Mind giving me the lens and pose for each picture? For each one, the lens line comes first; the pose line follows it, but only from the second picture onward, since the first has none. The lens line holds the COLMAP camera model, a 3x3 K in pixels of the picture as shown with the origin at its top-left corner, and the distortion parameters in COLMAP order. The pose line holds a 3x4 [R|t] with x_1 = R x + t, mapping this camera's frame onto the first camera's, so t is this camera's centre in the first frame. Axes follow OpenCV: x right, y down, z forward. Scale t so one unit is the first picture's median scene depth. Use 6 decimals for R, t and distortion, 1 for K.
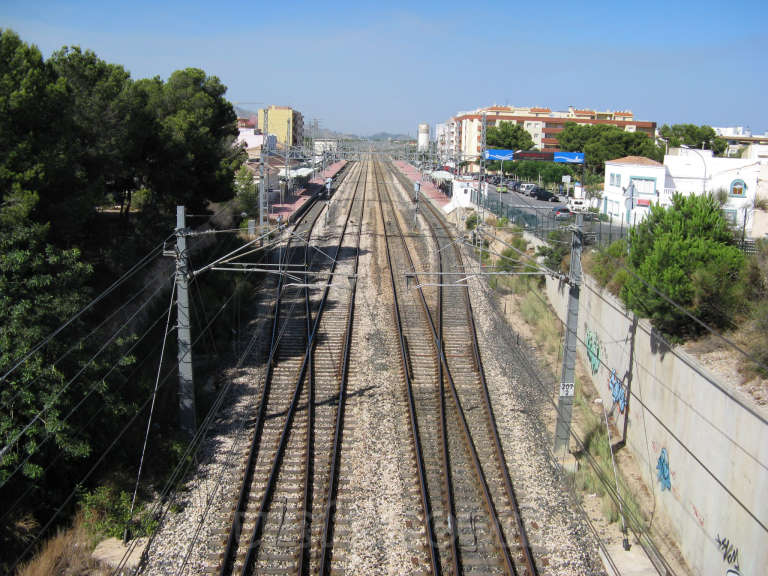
lens RADIAL K [[786.3, 0, 379.5], [0, 786.3, 287.2], [0, 0, 1]] dist [-0.199887, 0.243628]
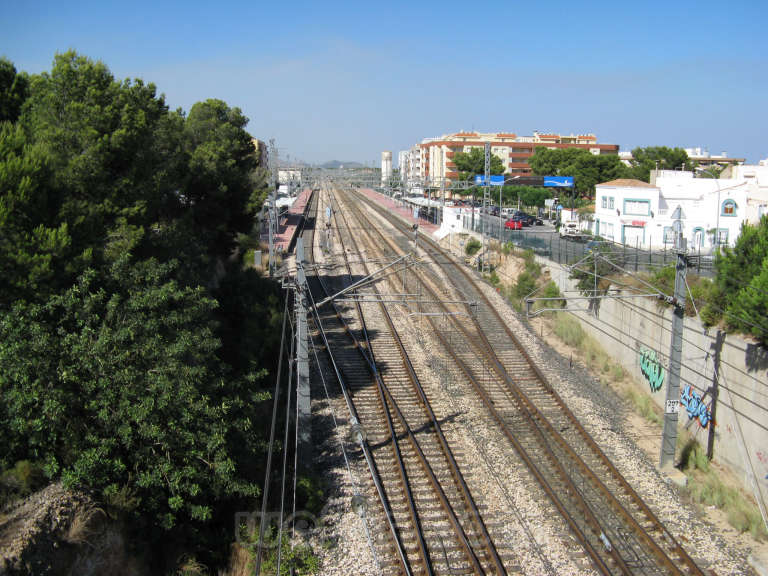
lens RADIAL K [[786.3, 0, 379.5], [0, 786.3, 287.2], [0, 0, 1]] dist [-0.199887, 0.243628]
pose [[0.997598, -0.028087, 0.063326, -0.161096], [0.030246, 0.998984, -0.033397, -0.003922], [-0.062324, 0.035232, 0.997434, -0.003291]]
